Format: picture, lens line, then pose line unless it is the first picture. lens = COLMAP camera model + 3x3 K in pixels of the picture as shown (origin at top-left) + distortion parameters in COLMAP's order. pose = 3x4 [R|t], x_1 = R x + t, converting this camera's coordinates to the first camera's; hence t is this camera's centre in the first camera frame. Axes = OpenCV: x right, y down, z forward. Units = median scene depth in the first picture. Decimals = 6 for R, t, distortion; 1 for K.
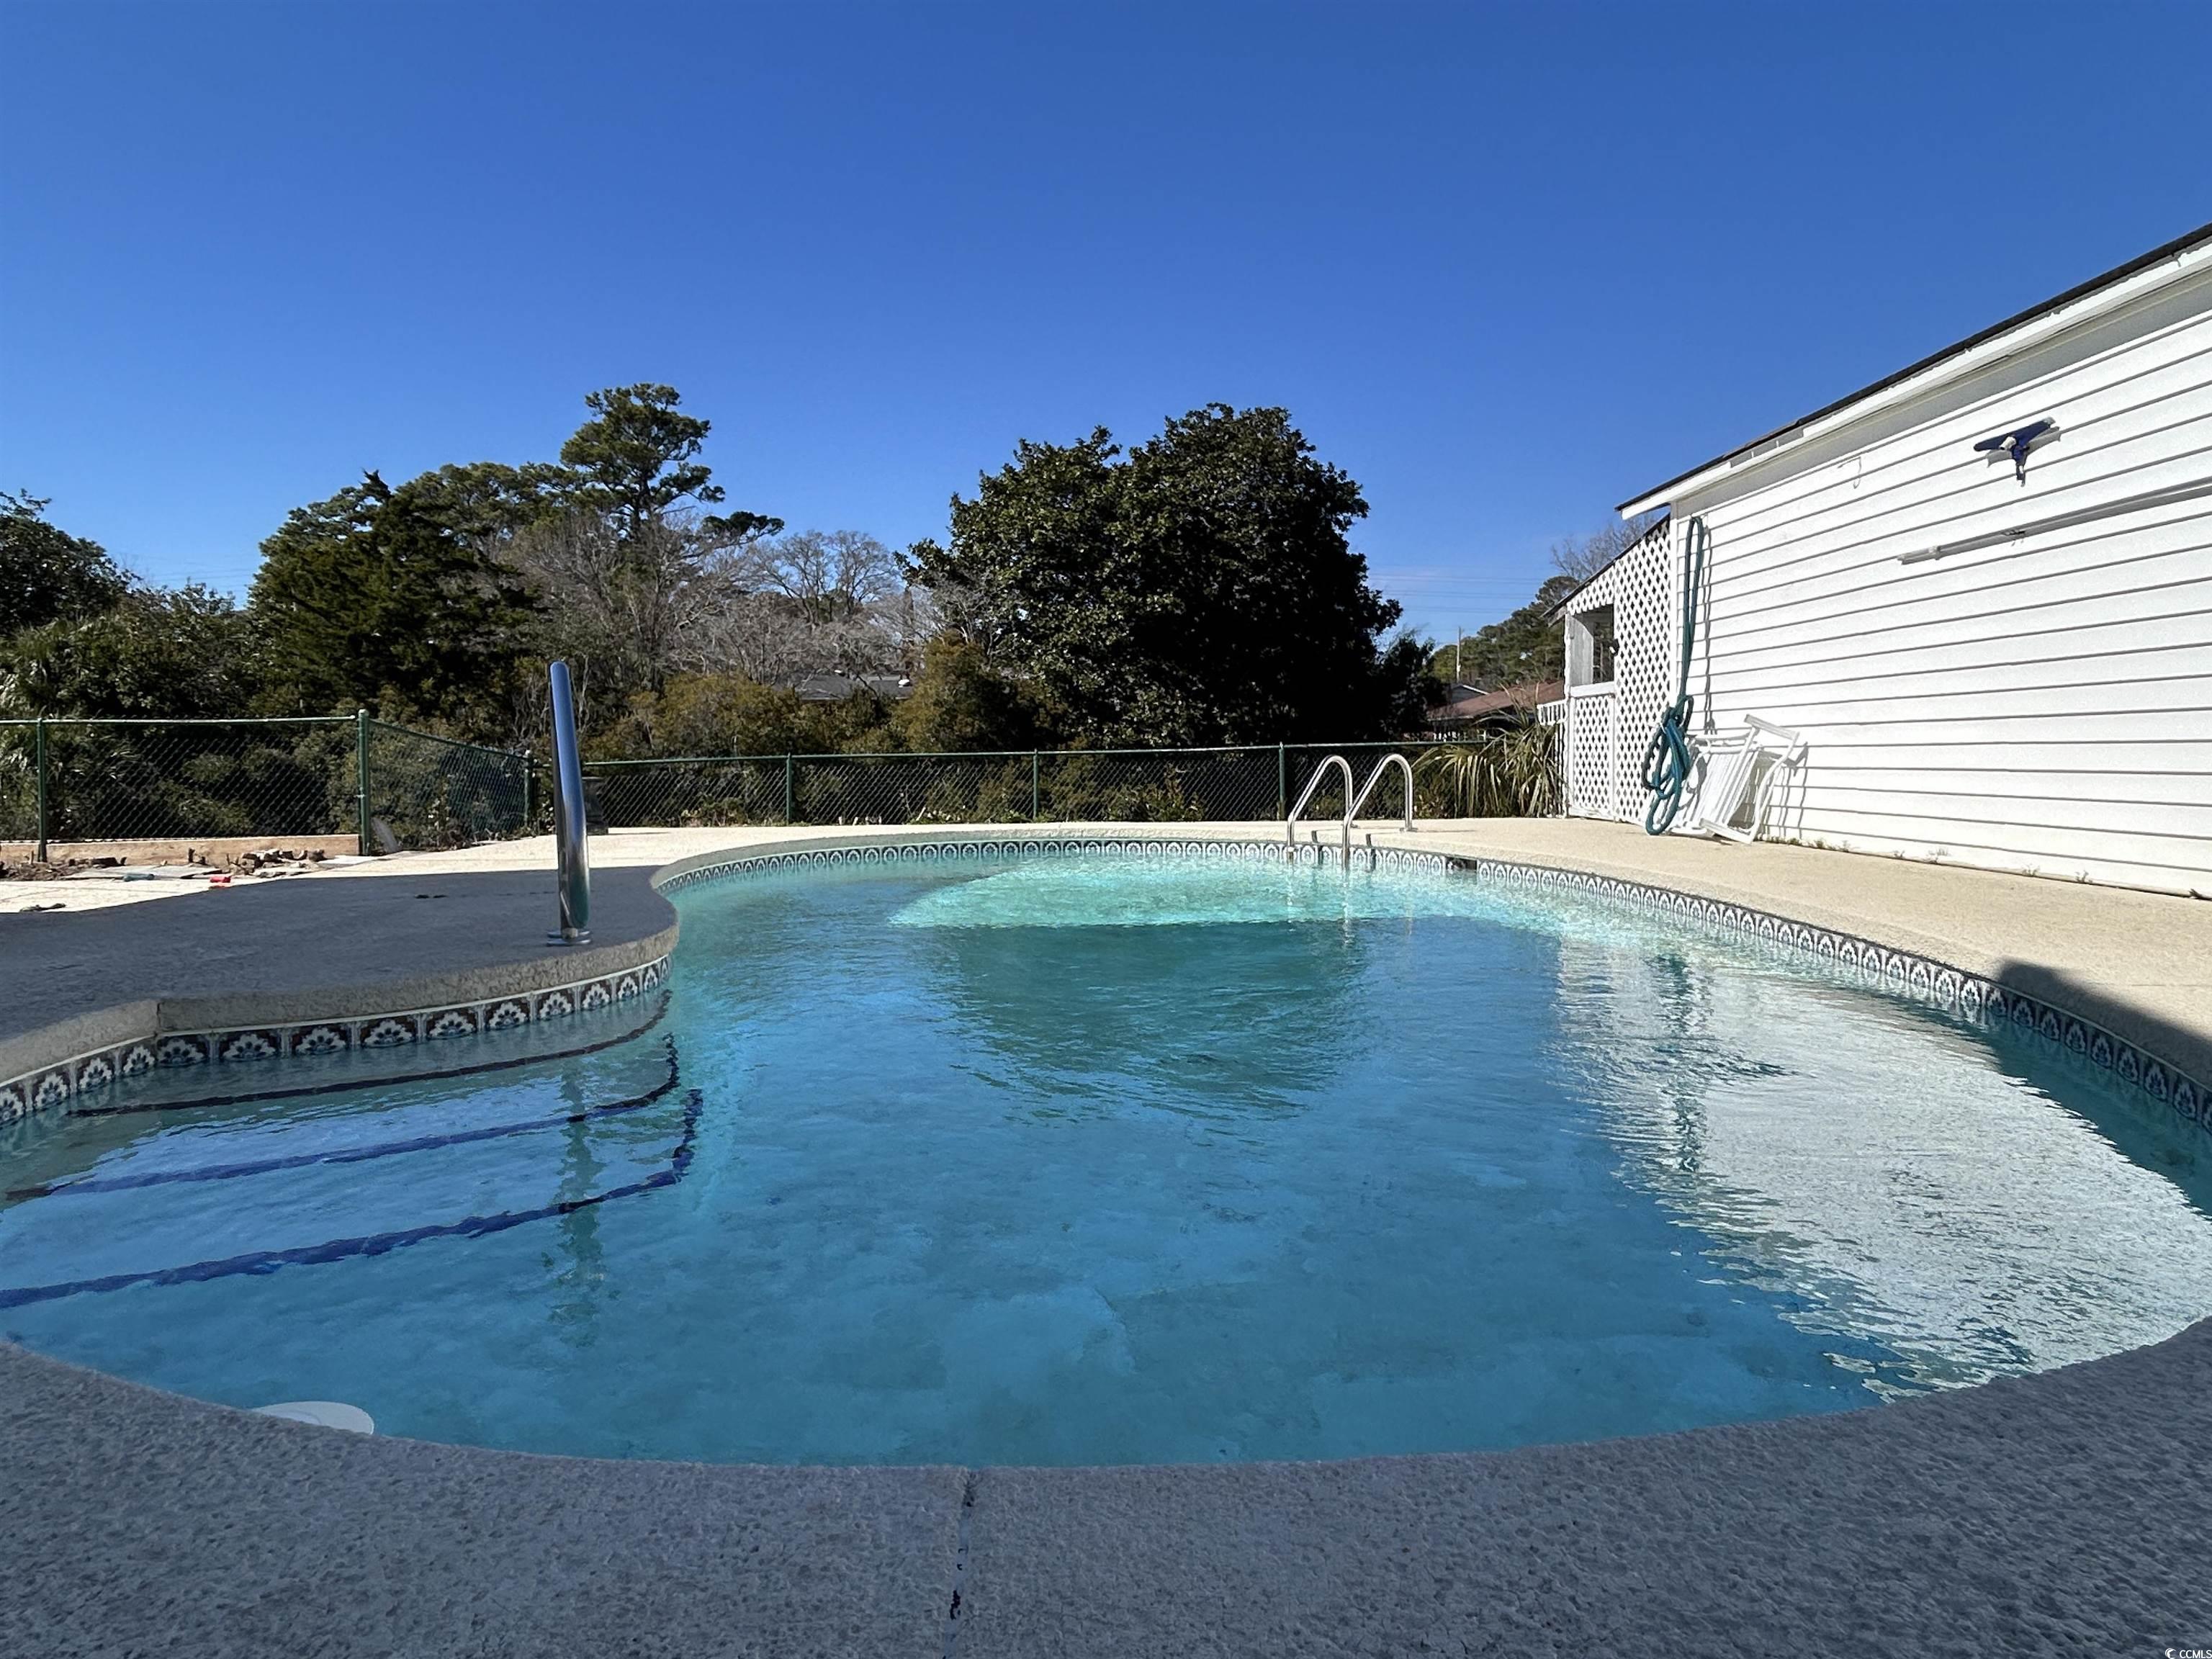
lens RADIAL K [[1356.5, 0, 1100.3], [0, 1356.5, 817.1], [0, 0, 1]] dist [-0.000337, -0.000612]
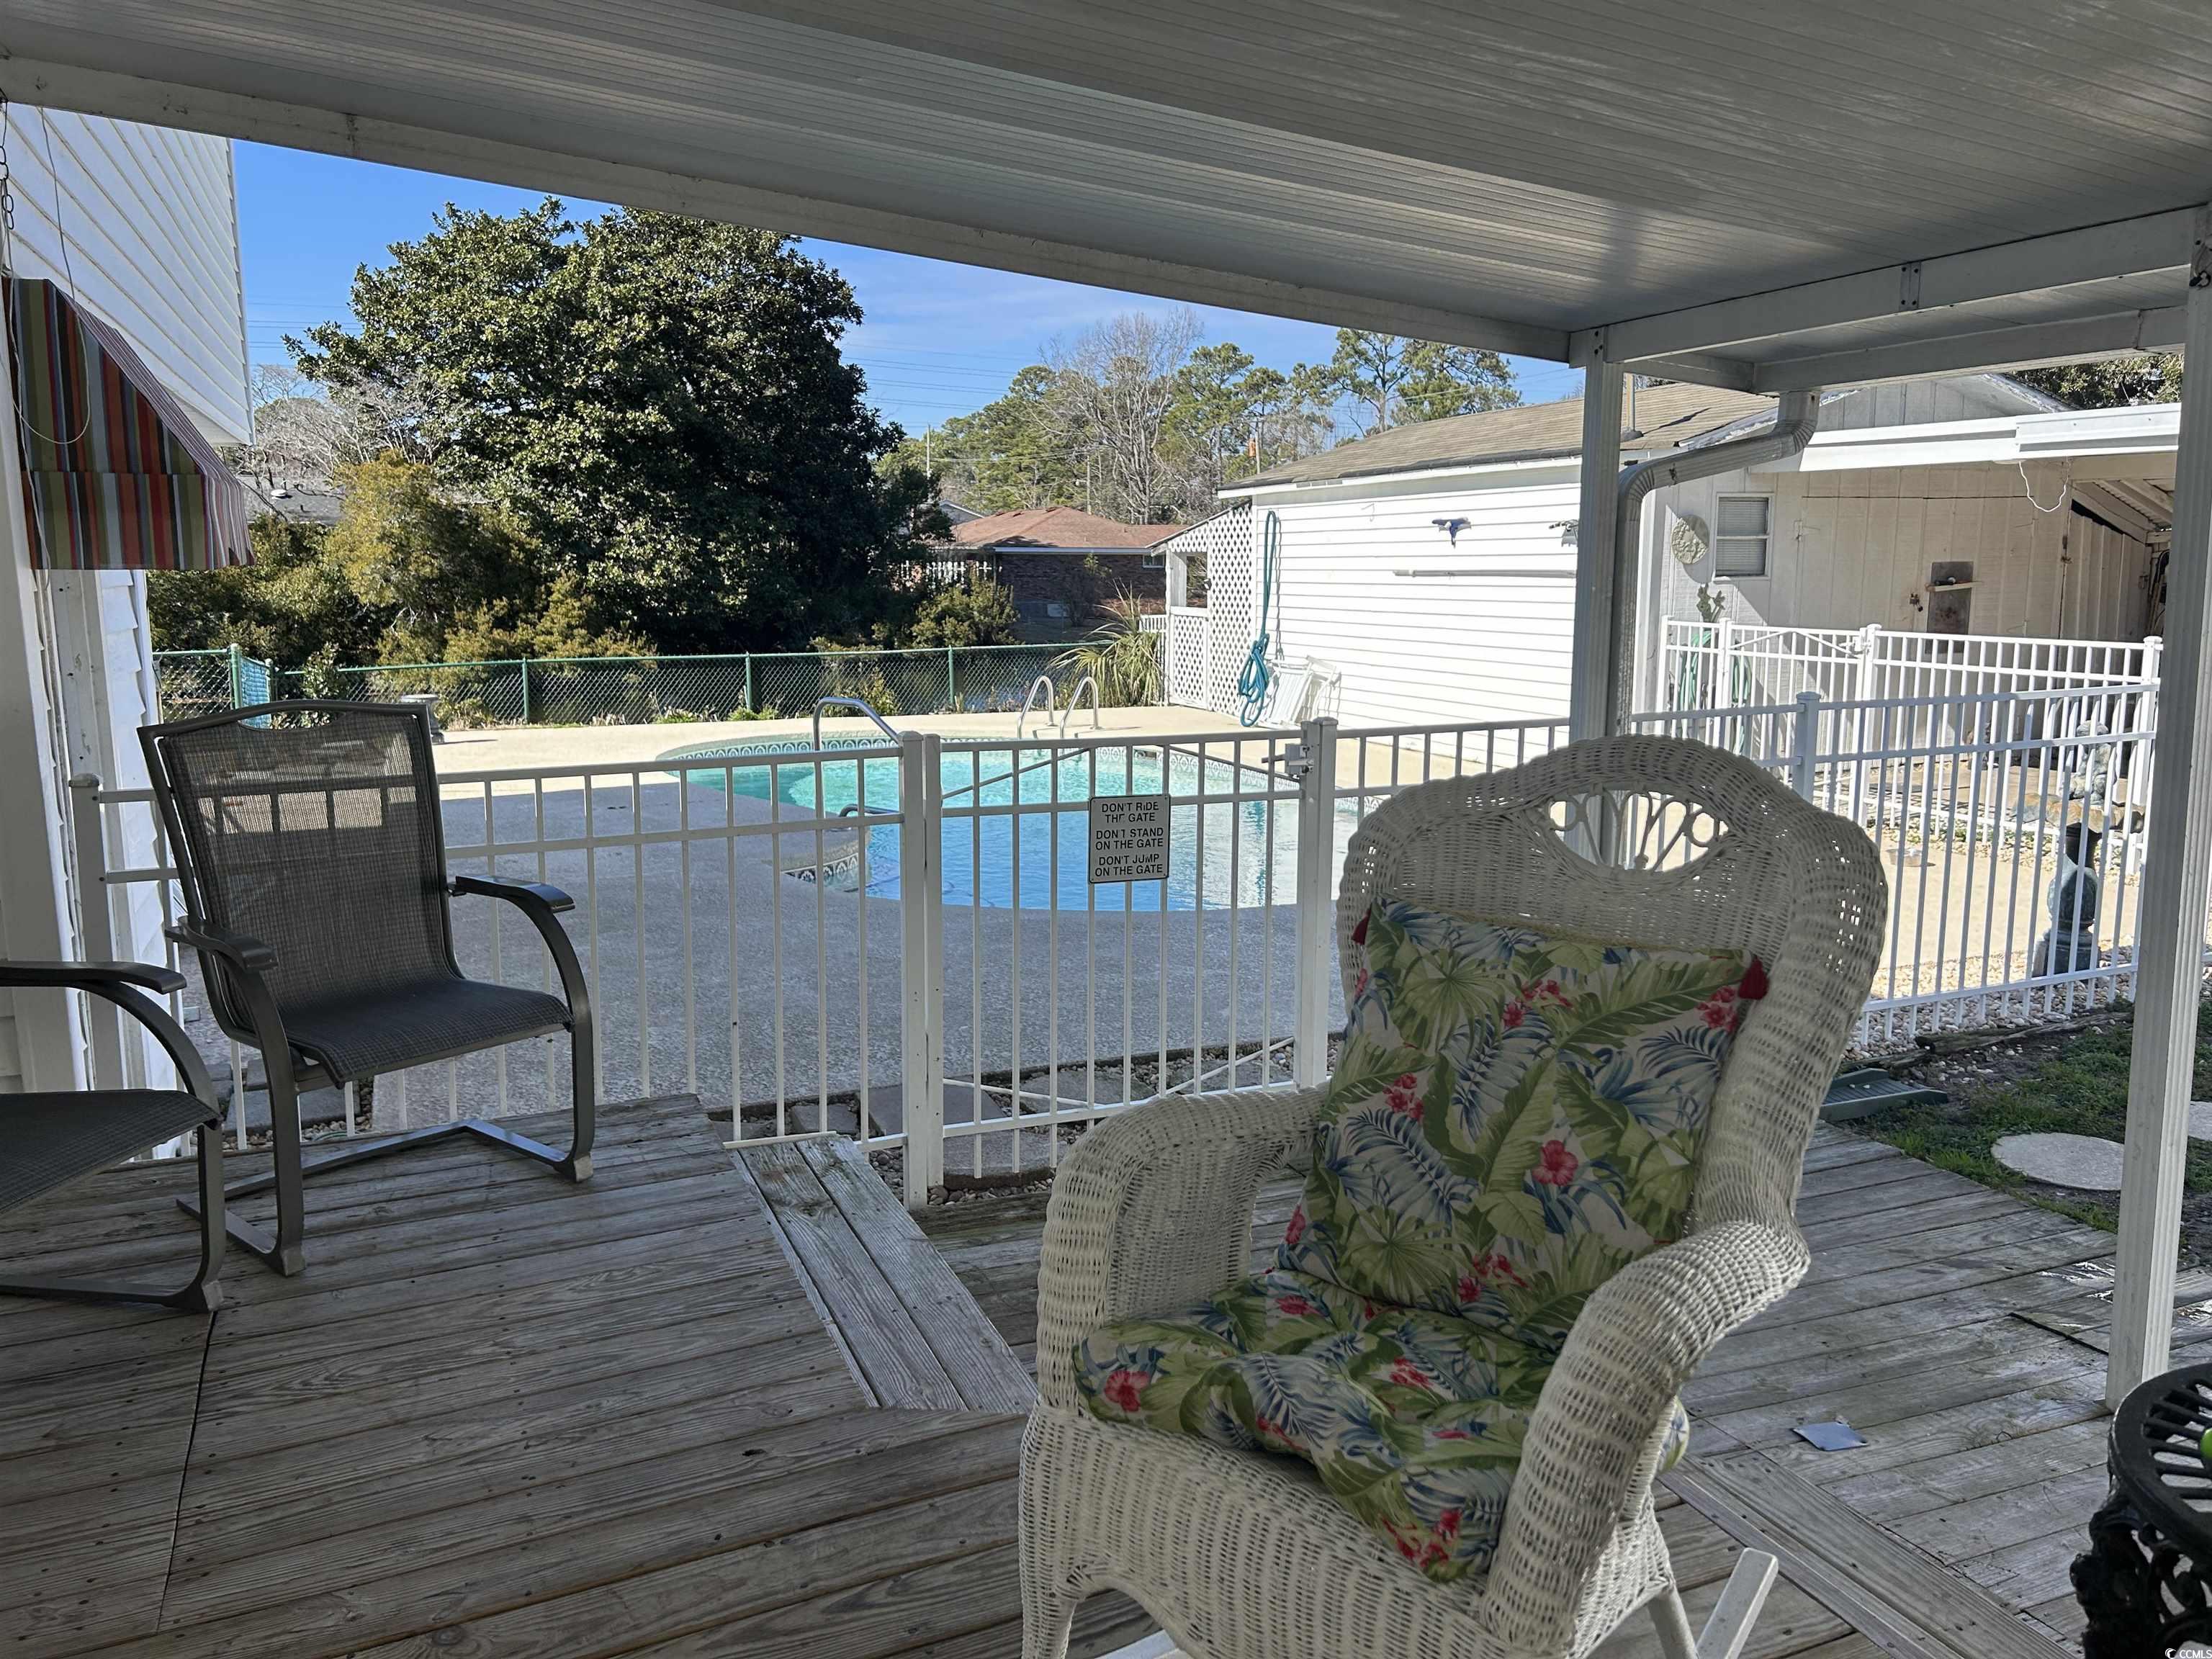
lens RADIAL K [[1656.4, 0, 1097.4], [0, 1656.4, 813.7], [0, 0, 1]] dist [0.054706, -0.059550]
pose [[0.932623, -0.046238, 0.357877, -0.078728], [0.008961, 0.994418, 0.105128, -0.016350], [-0.360740, -0.094838, 0.927832, -0.125981]]
